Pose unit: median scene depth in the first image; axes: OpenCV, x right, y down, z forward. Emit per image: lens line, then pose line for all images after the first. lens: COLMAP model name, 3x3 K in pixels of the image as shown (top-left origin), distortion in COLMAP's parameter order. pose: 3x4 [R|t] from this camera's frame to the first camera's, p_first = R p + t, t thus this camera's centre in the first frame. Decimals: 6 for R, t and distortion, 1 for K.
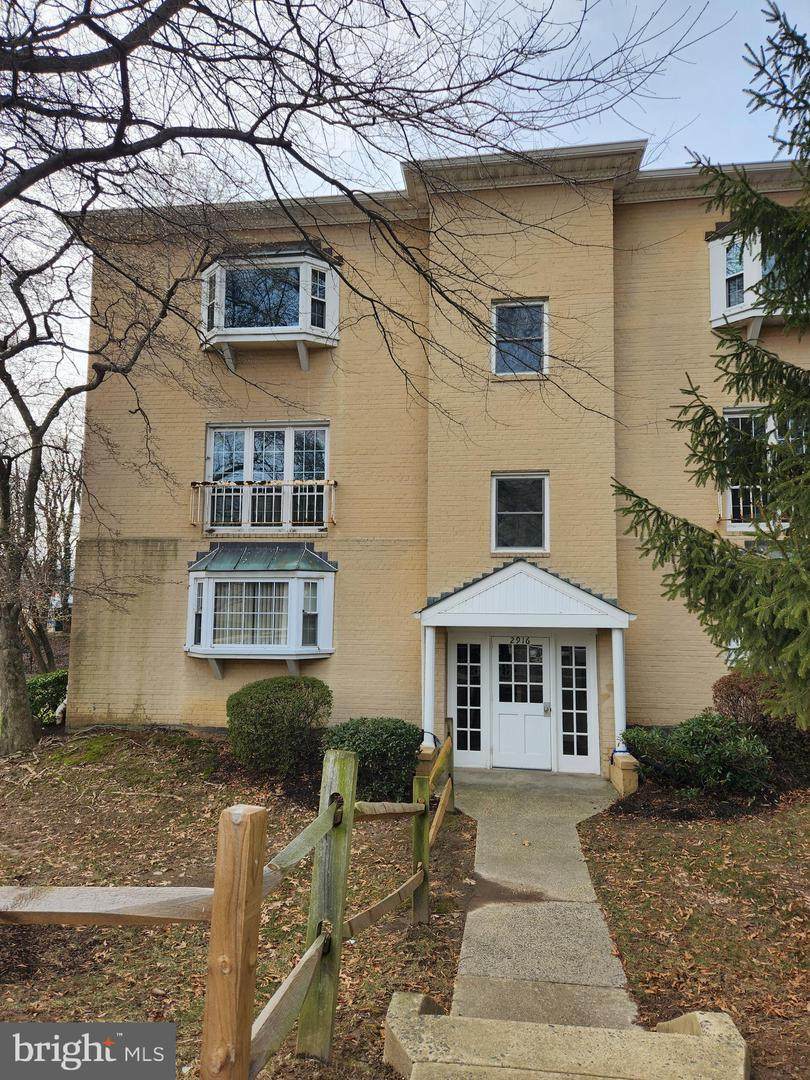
lens RADIAL K [[721.5, 0, 412.4], [0, 721.5, 550.1], [0, 0, 1]] dist [0.098976, -0.002891]
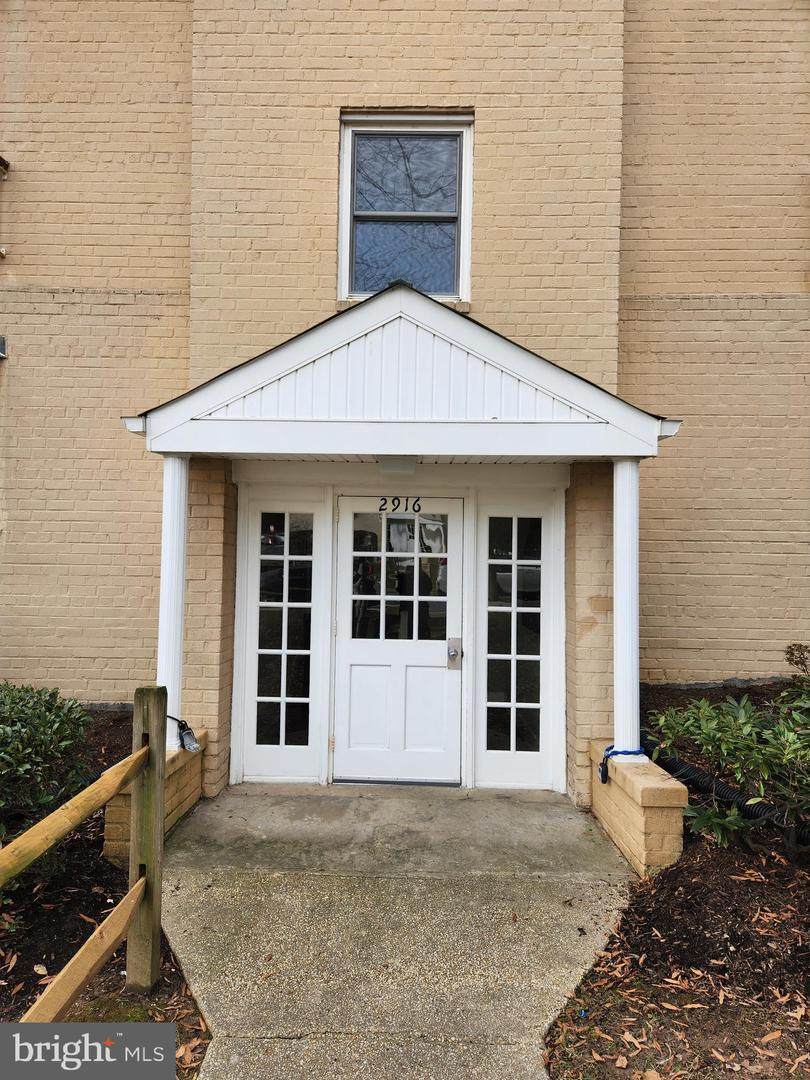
lens RADIAL K [[721.5, 0, 400.1], [0, 721.5, 542.8], [0, 0, 1]] dist [0.098976, -0.002891]
pose [[0.994223, 0.008156, 0.107024, 0.102362], [-0.015725, 0.997418, 0.070067, 0.118879], [-0.106177, -0.071345, 0.991784, 0.560228]]
